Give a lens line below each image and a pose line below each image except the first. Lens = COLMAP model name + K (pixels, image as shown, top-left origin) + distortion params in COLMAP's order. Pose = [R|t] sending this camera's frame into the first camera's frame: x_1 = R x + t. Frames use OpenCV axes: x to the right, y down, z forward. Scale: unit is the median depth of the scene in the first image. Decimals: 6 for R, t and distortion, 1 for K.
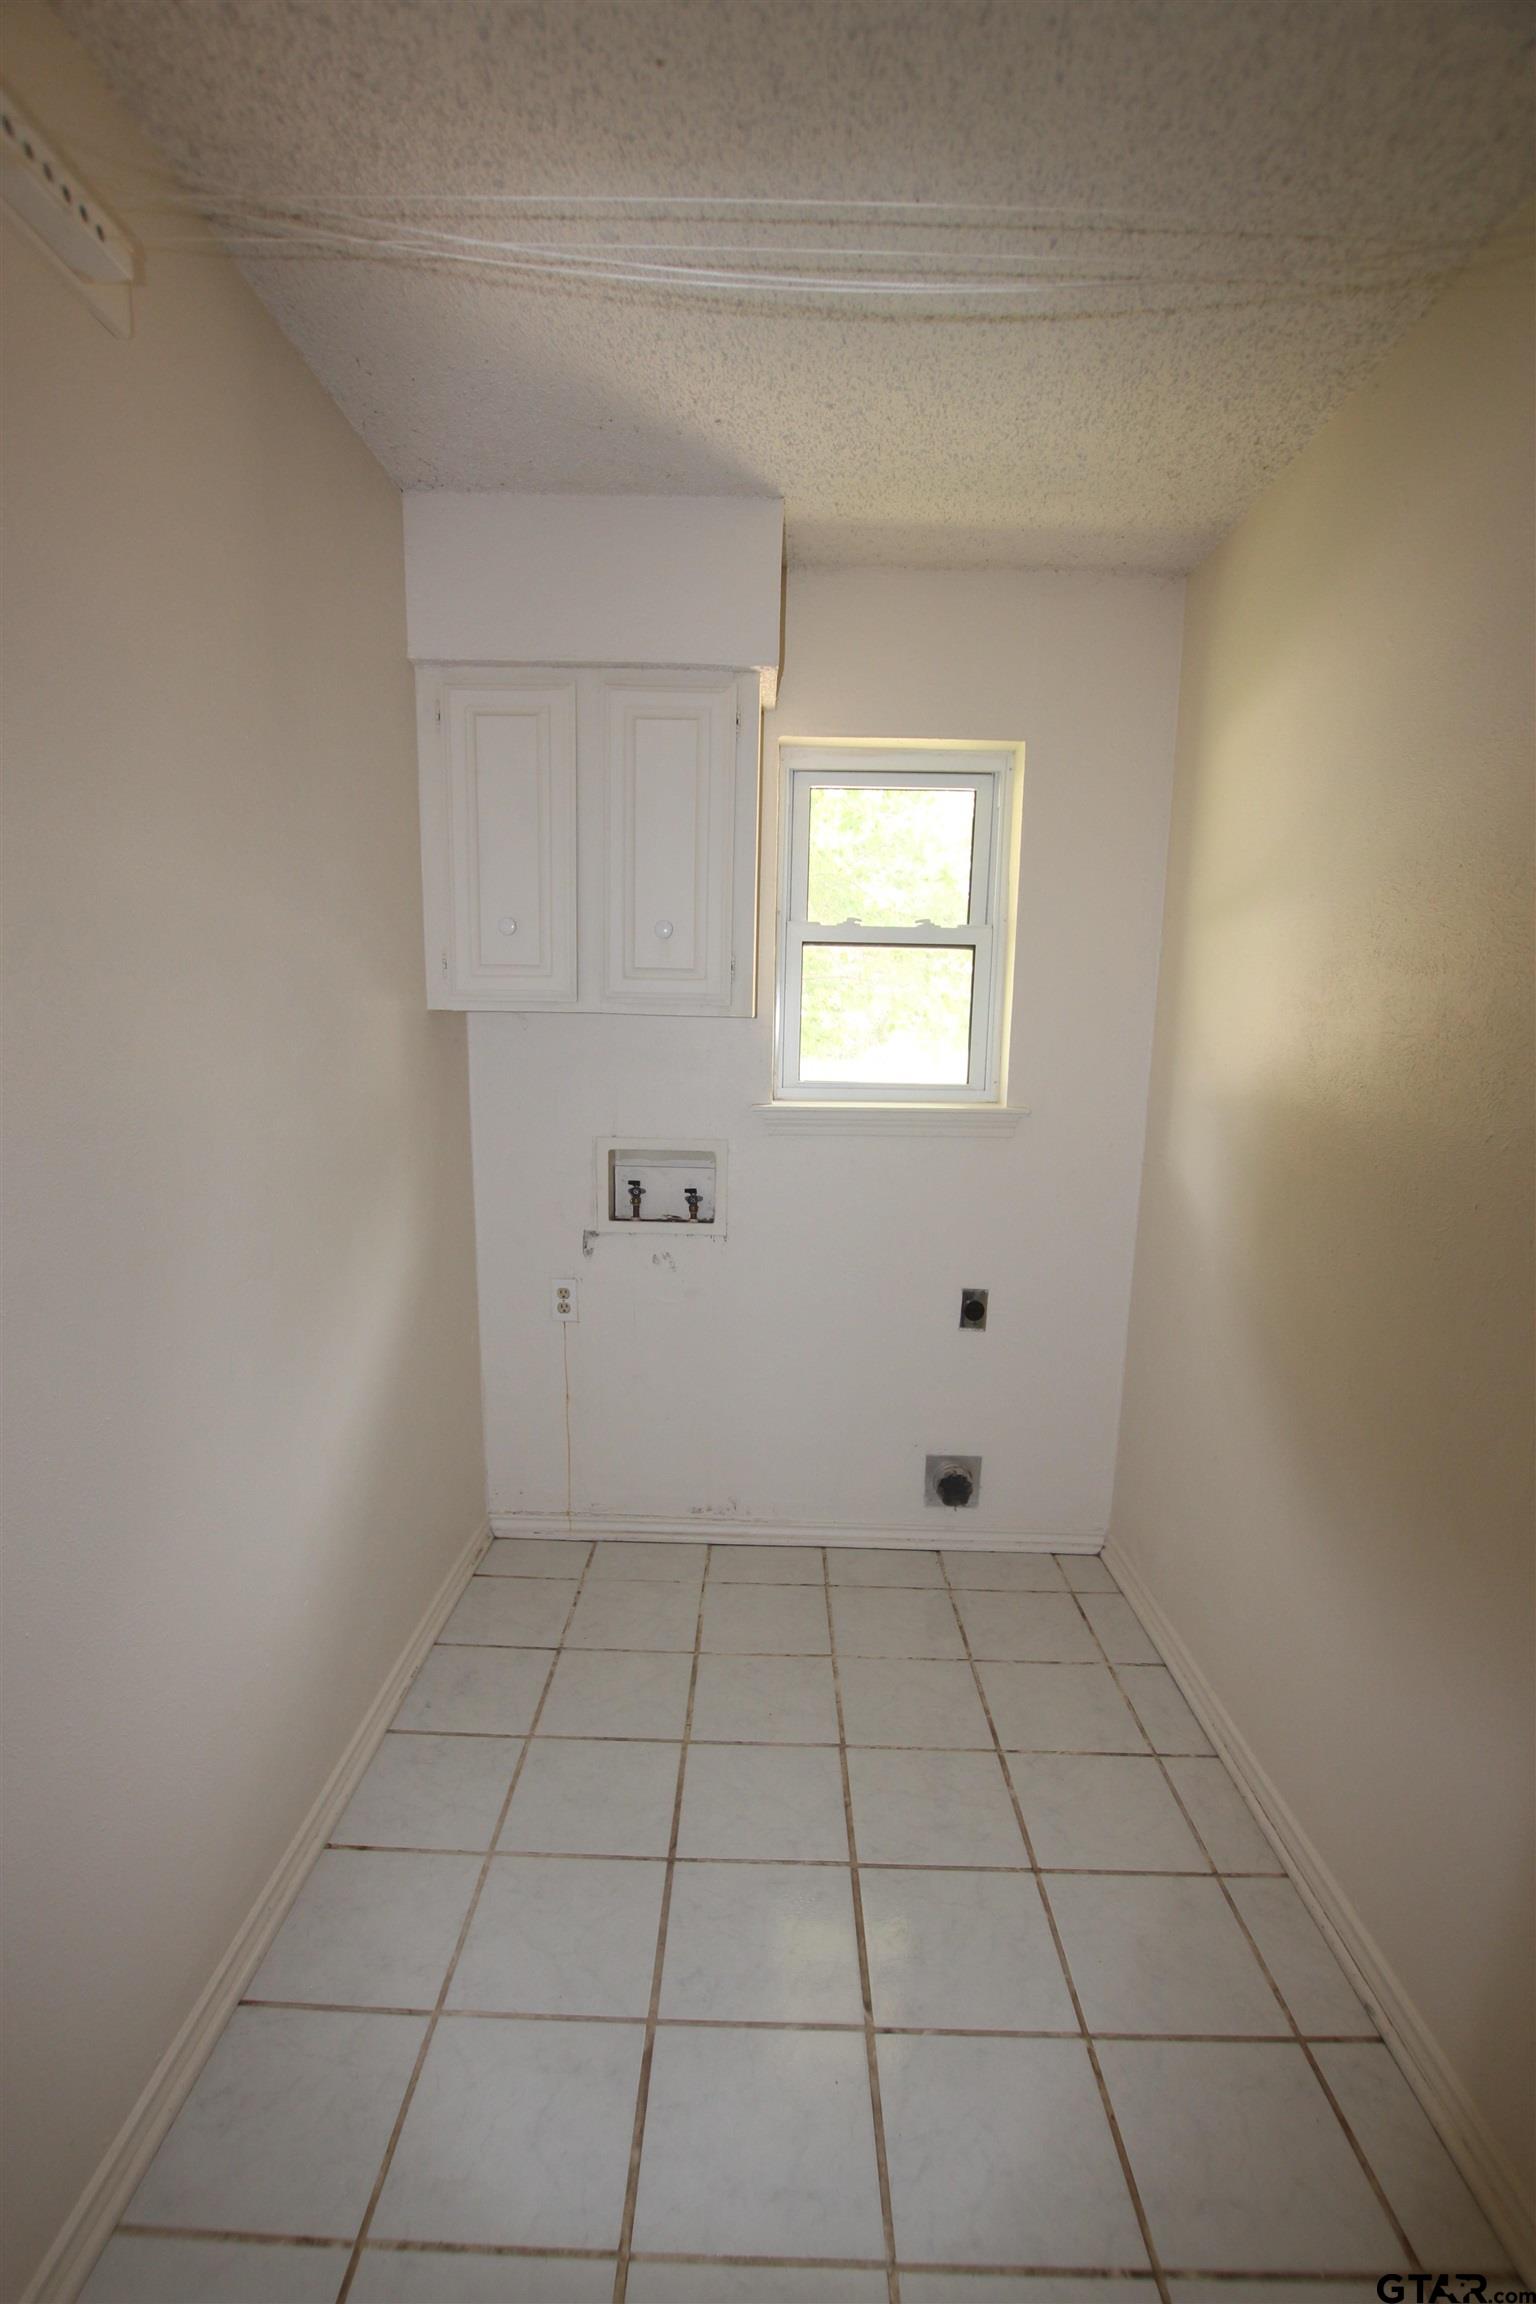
lens RADIAL K [[1091.7, 0, 761.8], [0, 1091.7, 1230.7], [0, 0, 1]] dist [-0.027918, 0.000383]
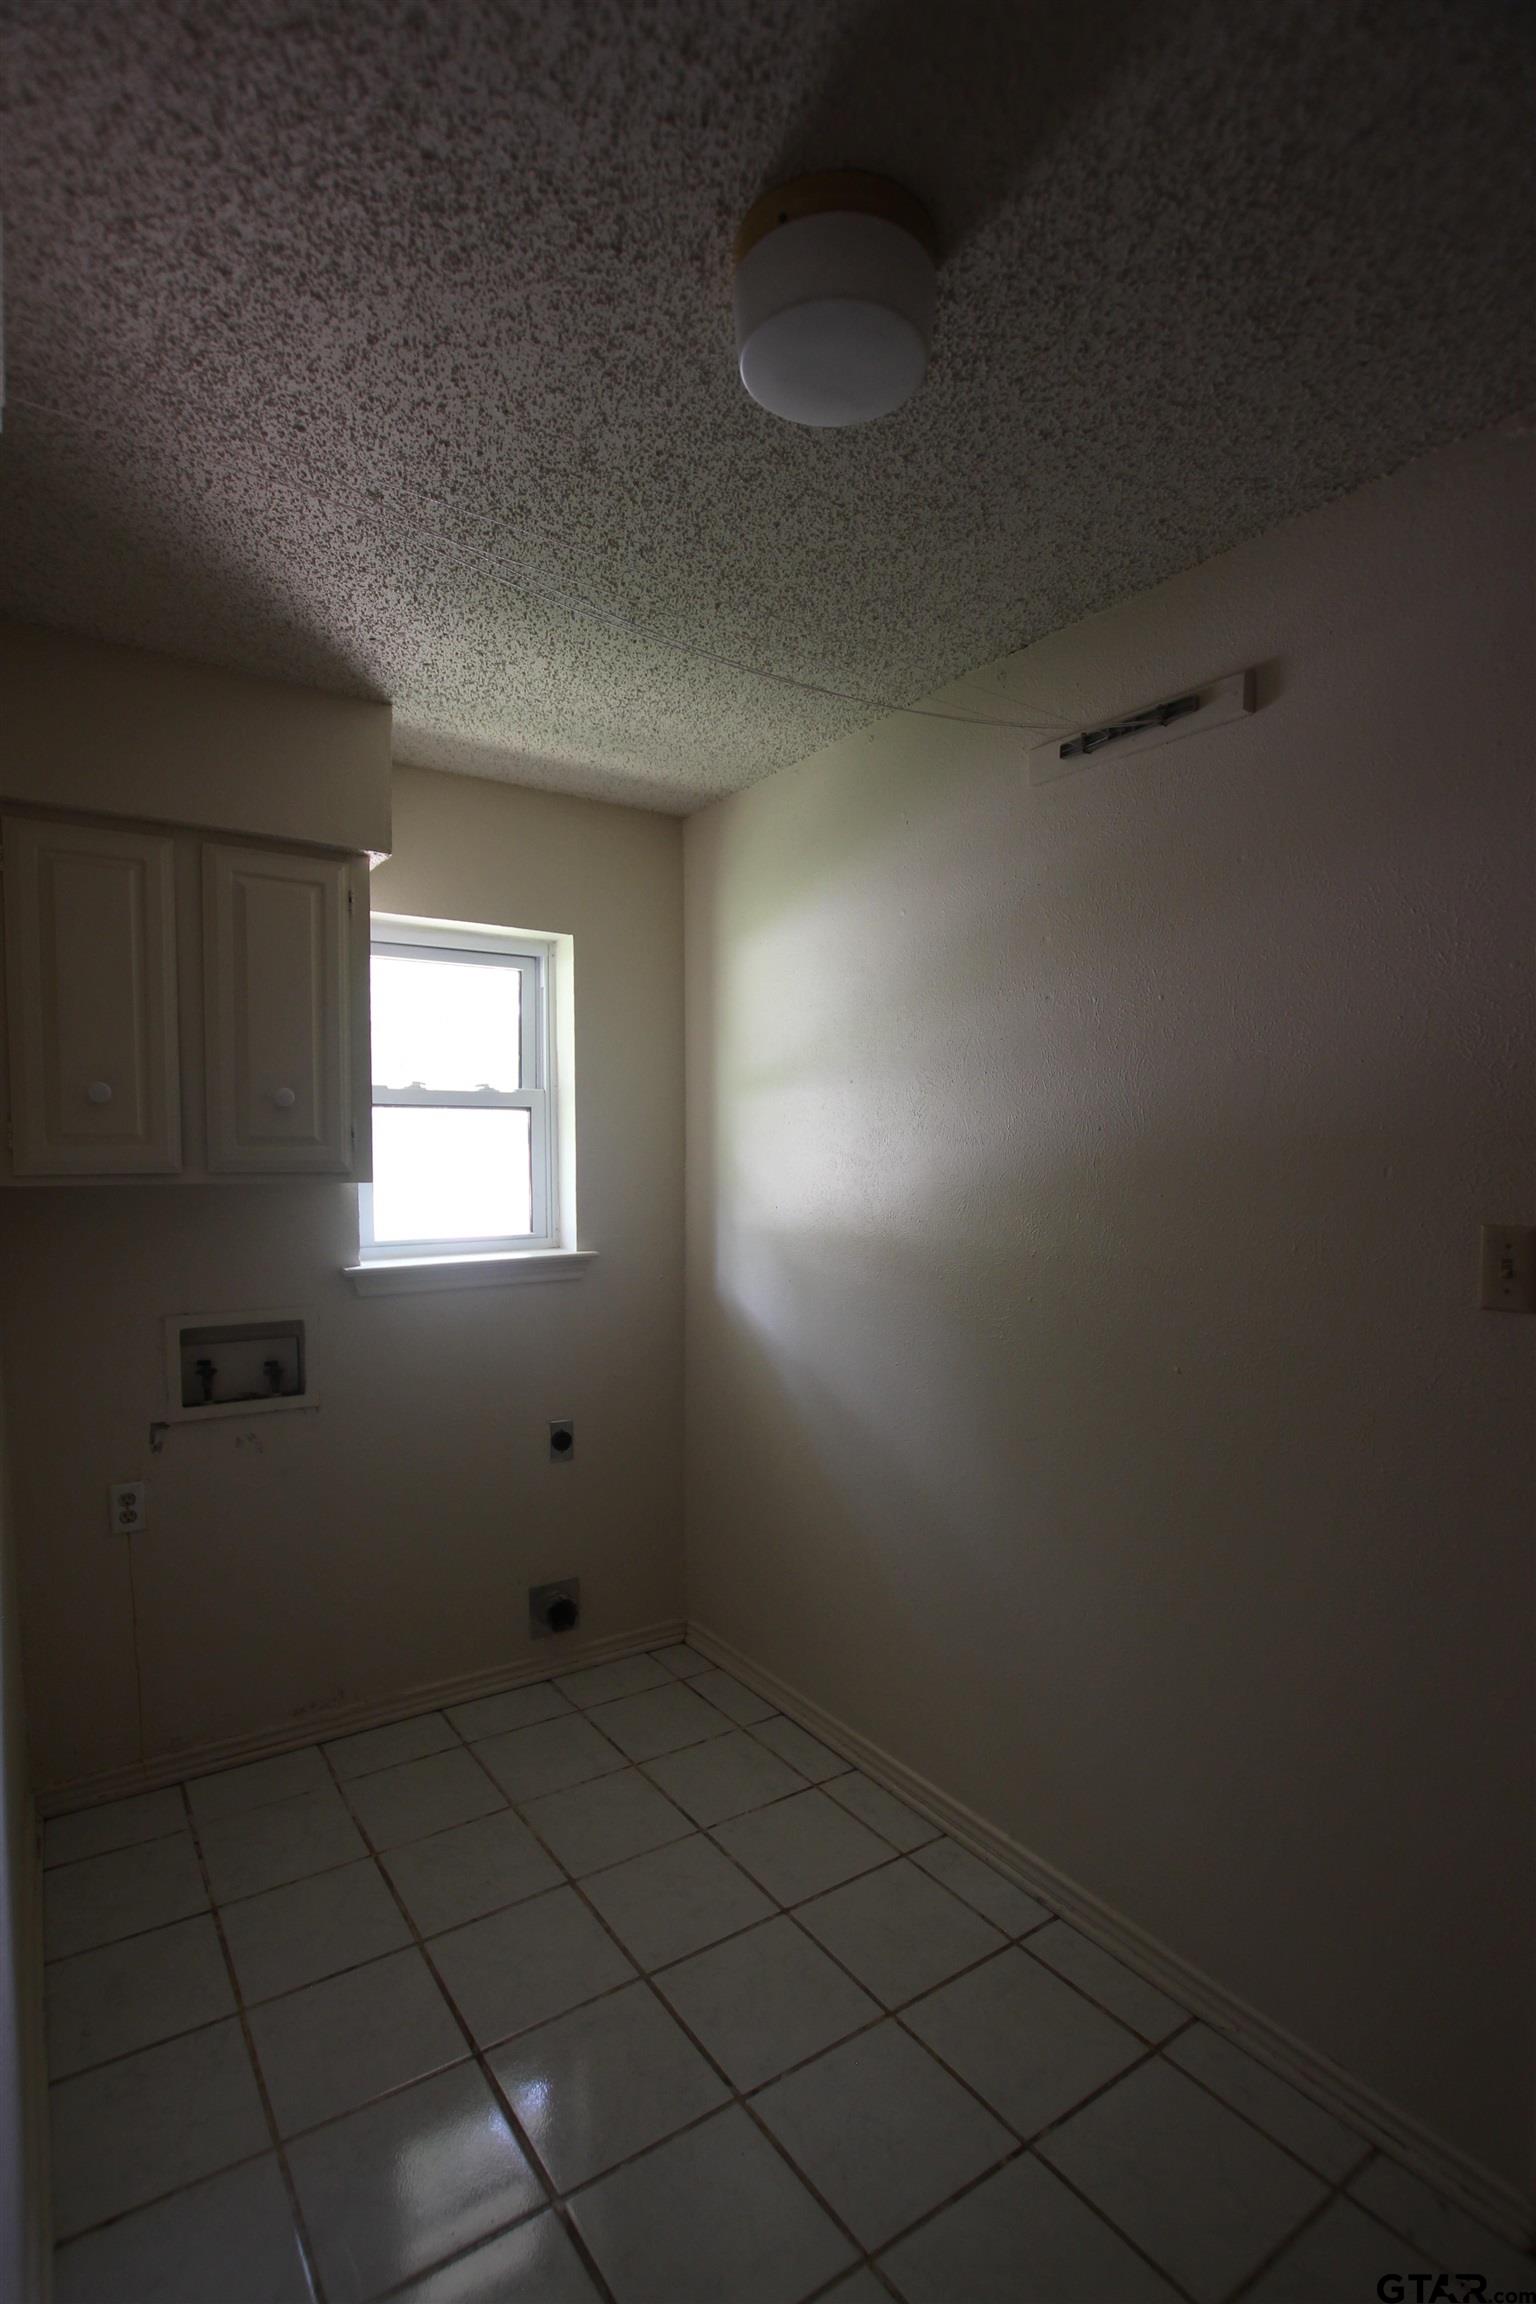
lens RADIAL K [[1091.7, 0, 761.8], [0, 1091.7, 1230.7], [0, 0, 1]] dist [-0.027918, 0.000383]
pose [[0.814507, -0.060095, 0.577033, -0.297109], [0.125986, 0.989207, -0.074815, -0.031083], [-0.566309, 0.133636, 0.813287, -0.012701]]
